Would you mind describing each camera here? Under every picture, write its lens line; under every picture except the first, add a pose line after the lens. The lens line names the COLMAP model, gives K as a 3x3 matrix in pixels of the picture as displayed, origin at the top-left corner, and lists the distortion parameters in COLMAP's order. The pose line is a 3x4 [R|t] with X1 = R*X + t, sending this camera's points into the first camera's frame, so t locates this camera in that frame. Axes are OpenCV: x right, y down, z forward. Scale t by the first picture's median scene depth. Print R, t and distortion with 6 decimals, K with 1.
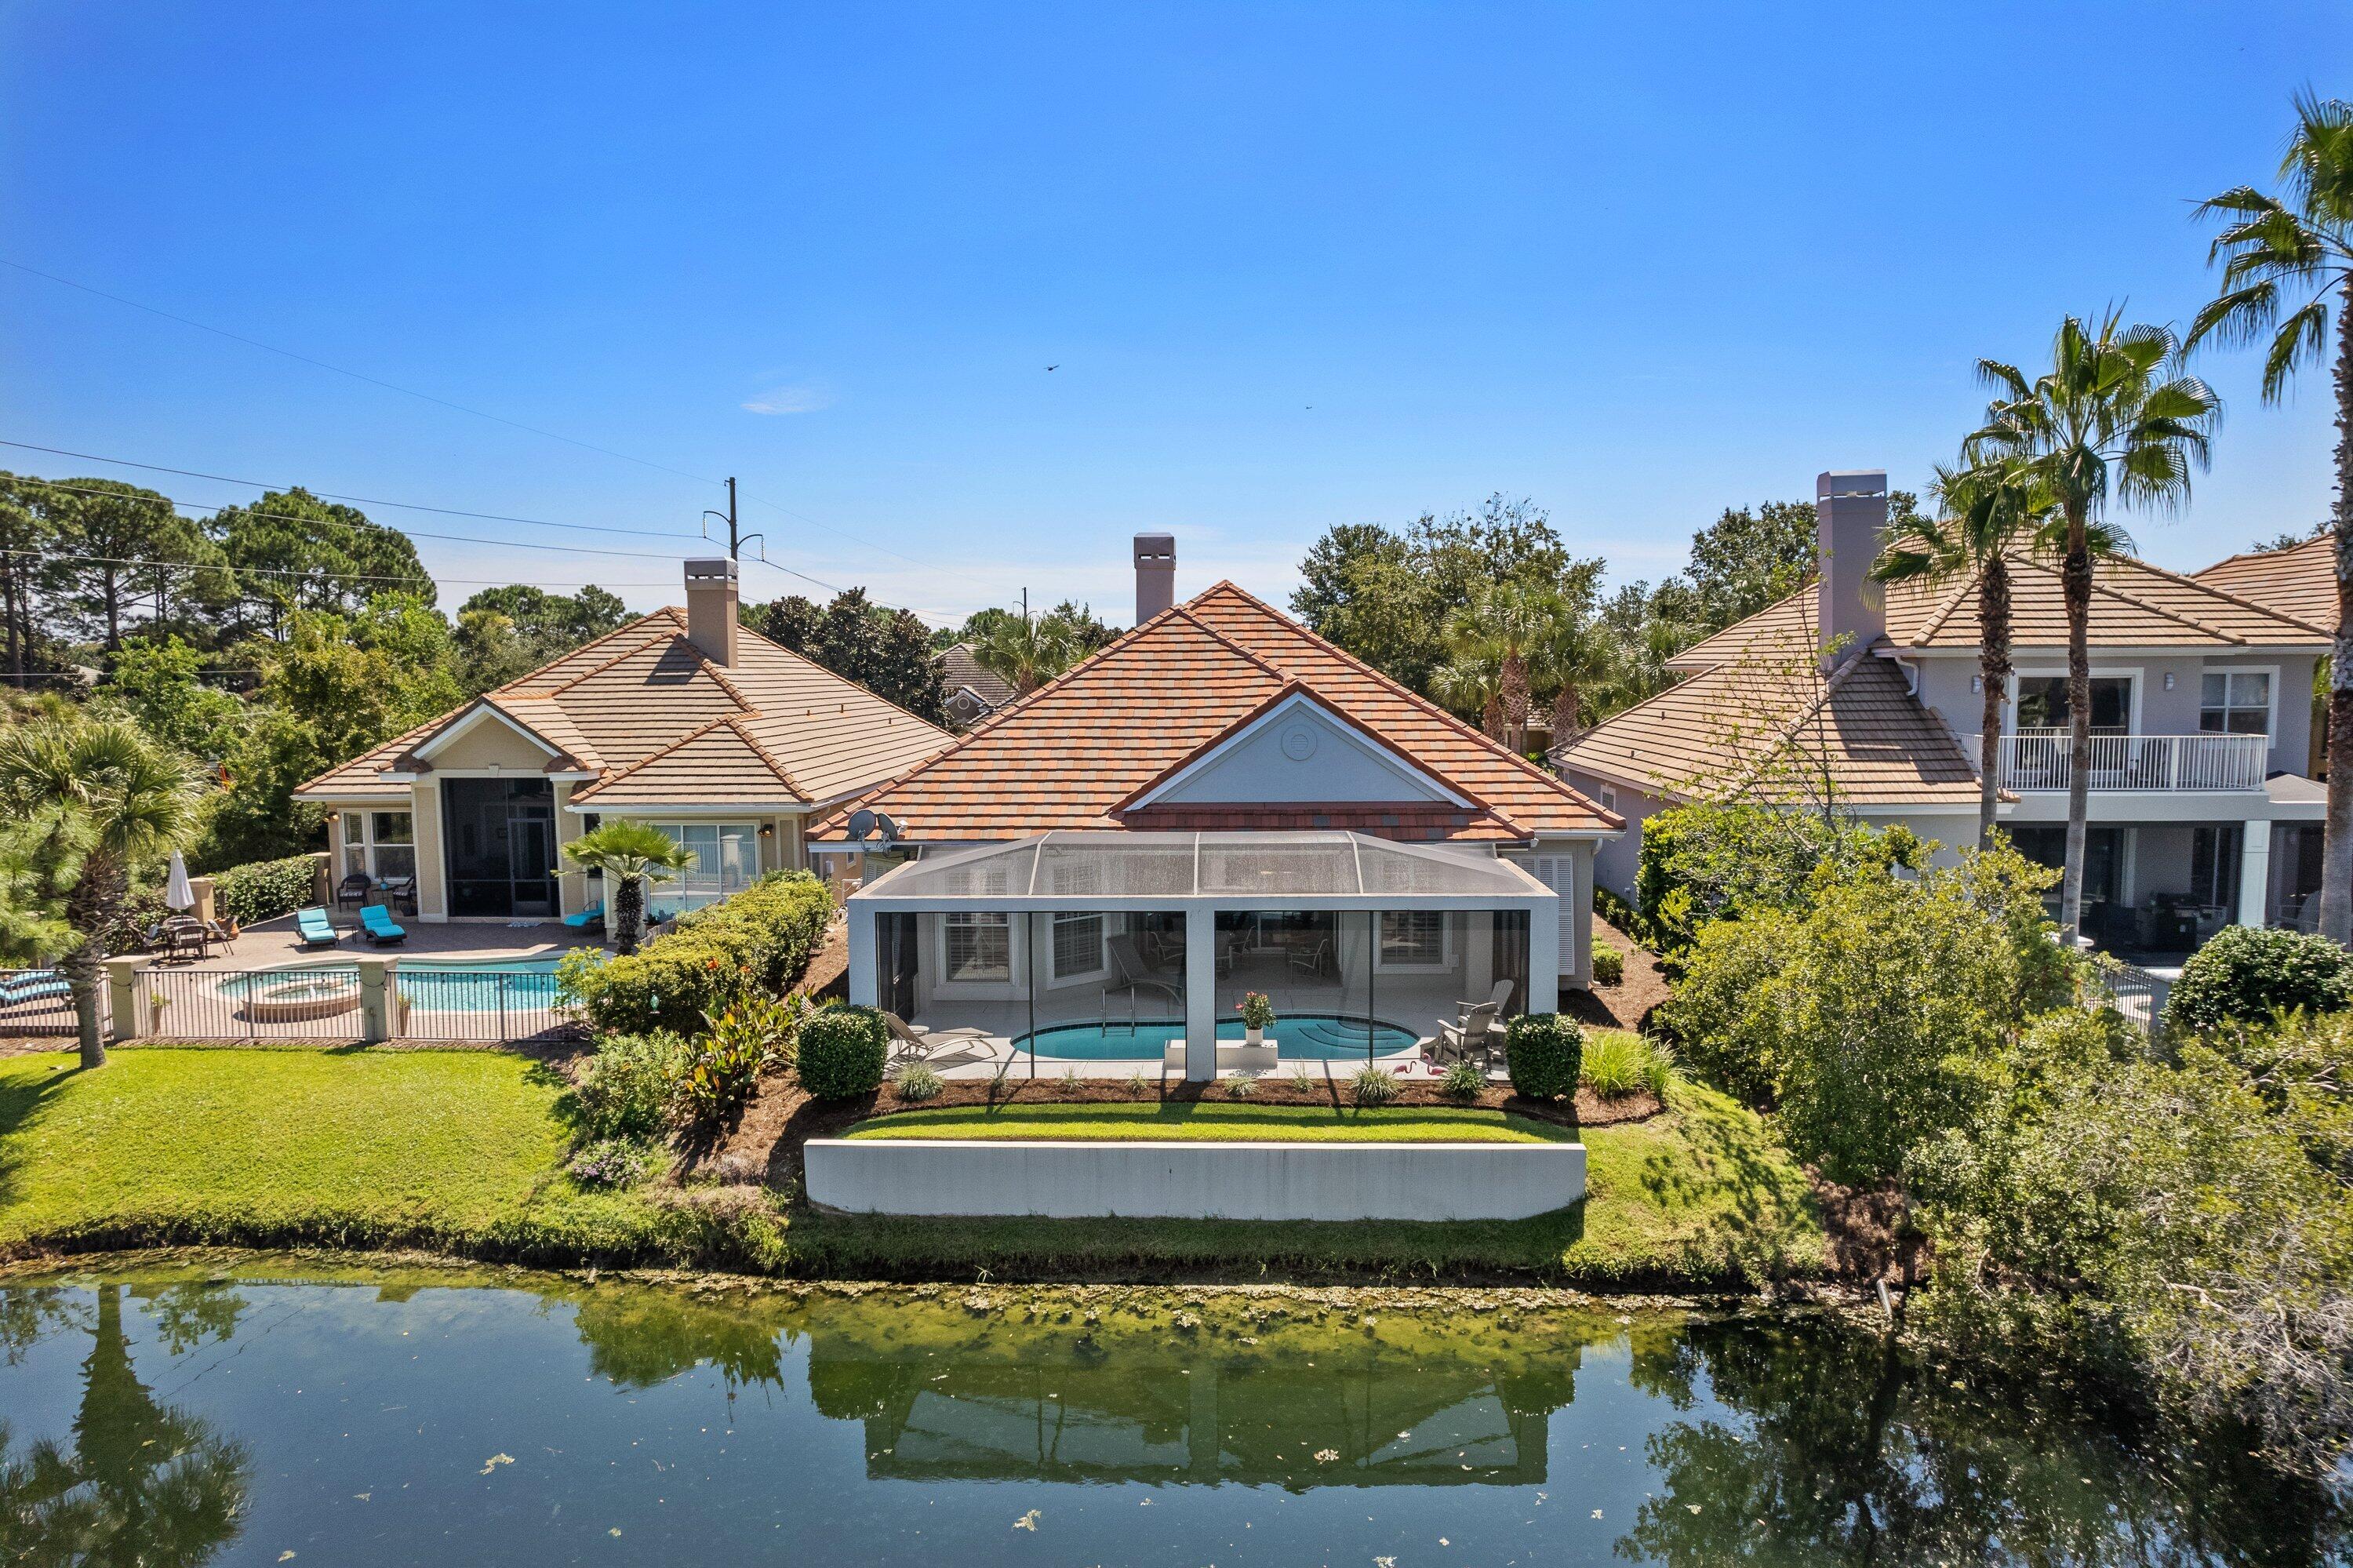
lens RADIAL K [[1530.9, 0, 1173.3], [0, 1530.9, 797.5], [0, 0, 1]] dist [-0.071837, 0.064812]
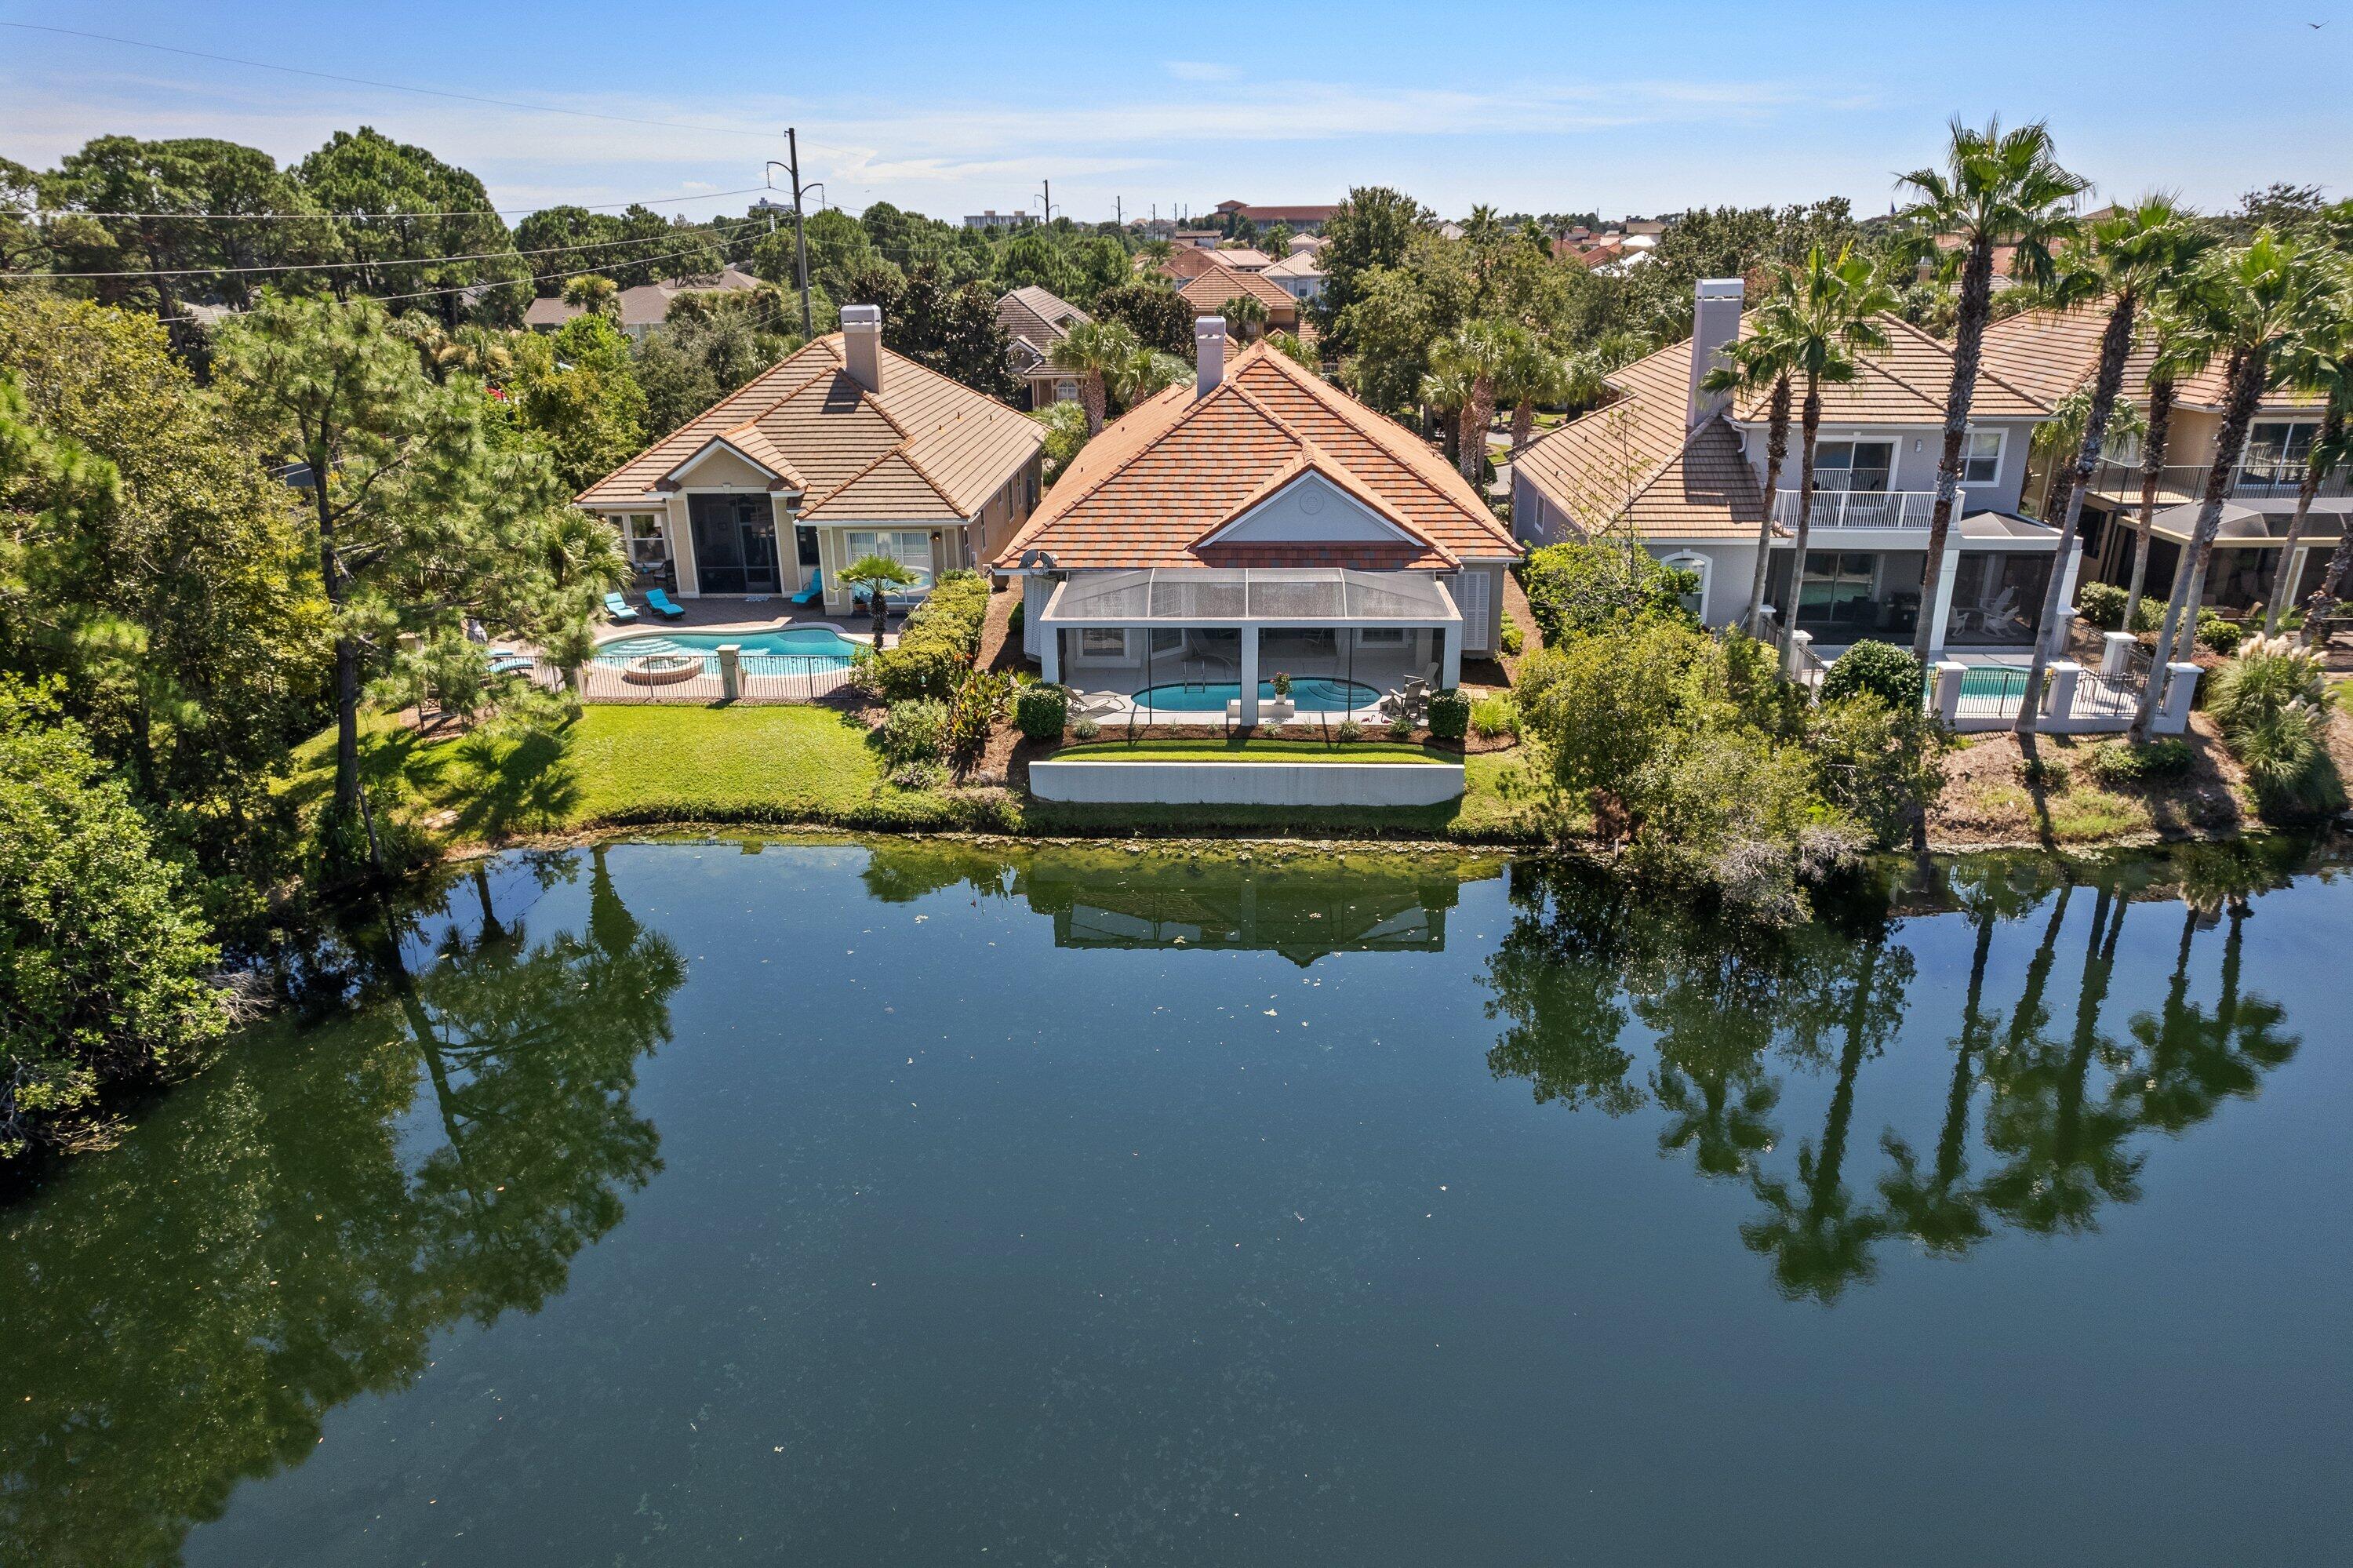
lens RADIAL K [[1530.9, 0, 1173.3], [0, 1530.9, 797.5], [0, 0, 1]] dist [-0.071837, 0.064812]
pose [[0.999948, 0.000239, -0.010150, -0.052020], [0.002511, 0.962845, 0.270041, -0.209623], [0.009837, -0.270053, 0.962795, -0.706674]]
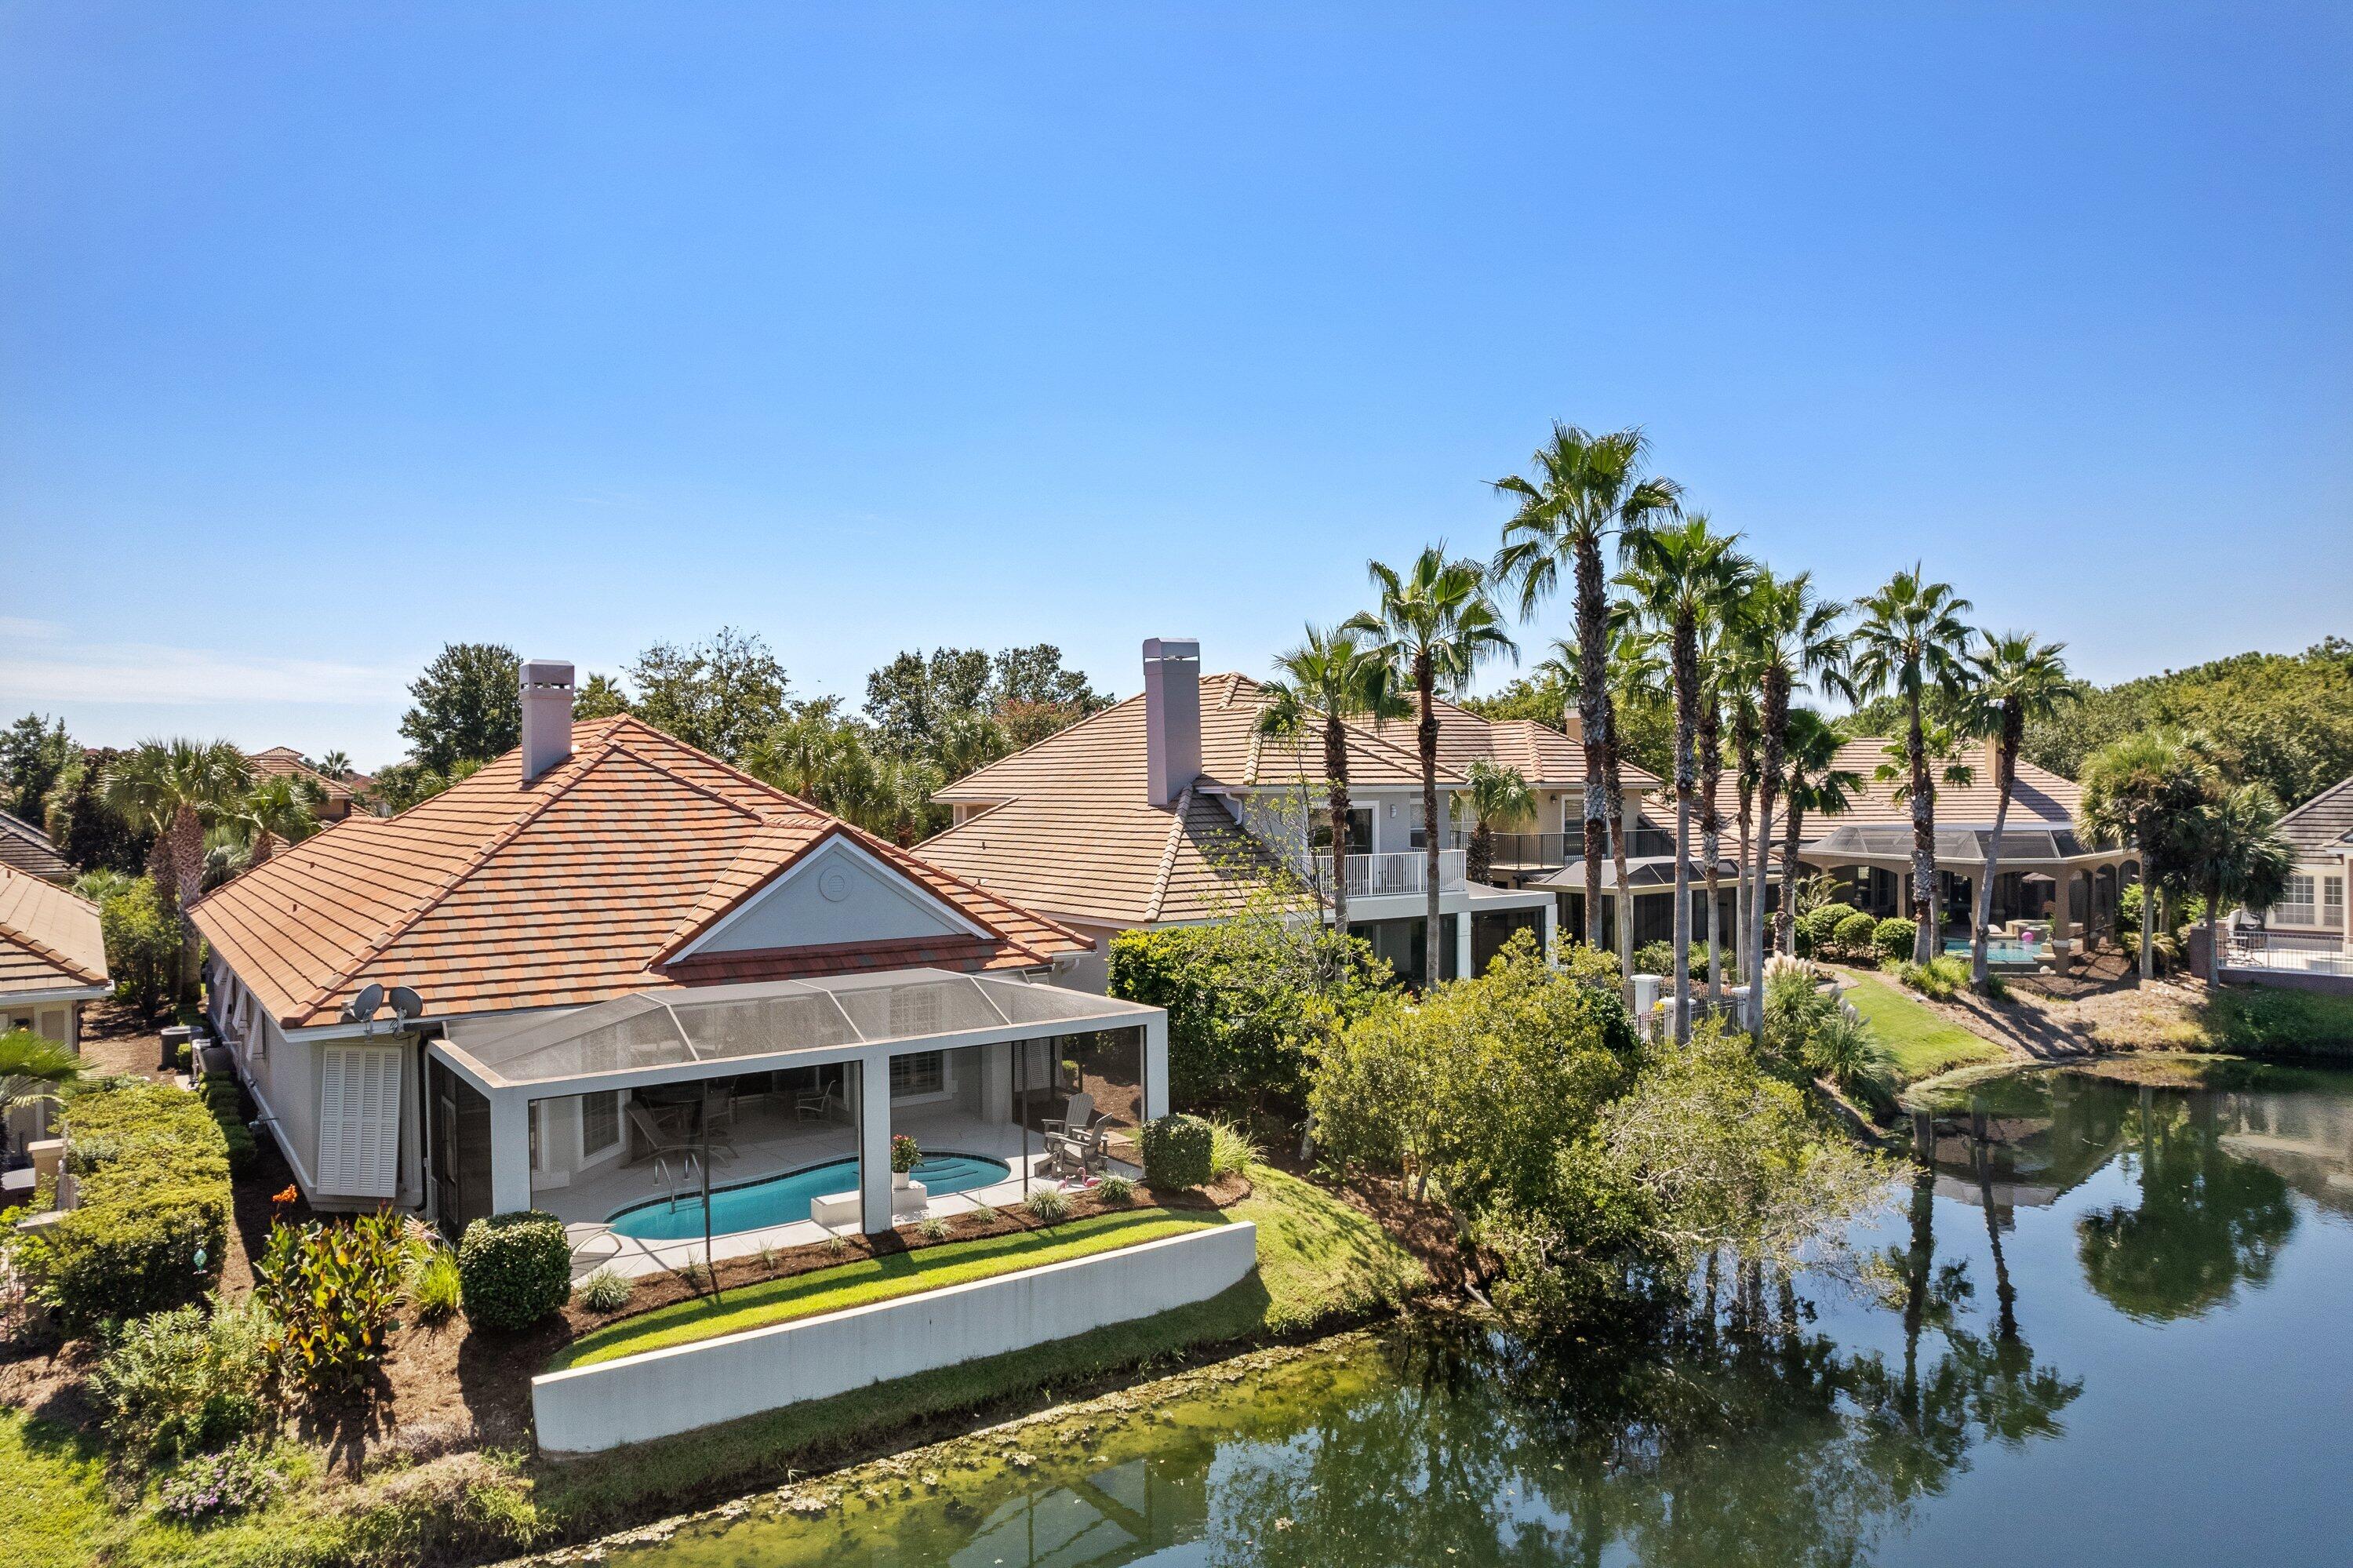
lens RADIAL K [[1519.6, 0, 1206.4], [0, 1519.6, 787.4], [0, 0, 1]] dist [-0.073054, 0.064399]
pose [[0.775743, 0.000500, 0.631048, -0.452286], [0.054920, 0.996152, -0.068302, -0.022723], [-0.628654, 0.087642, 0.772731, 0.095520]]
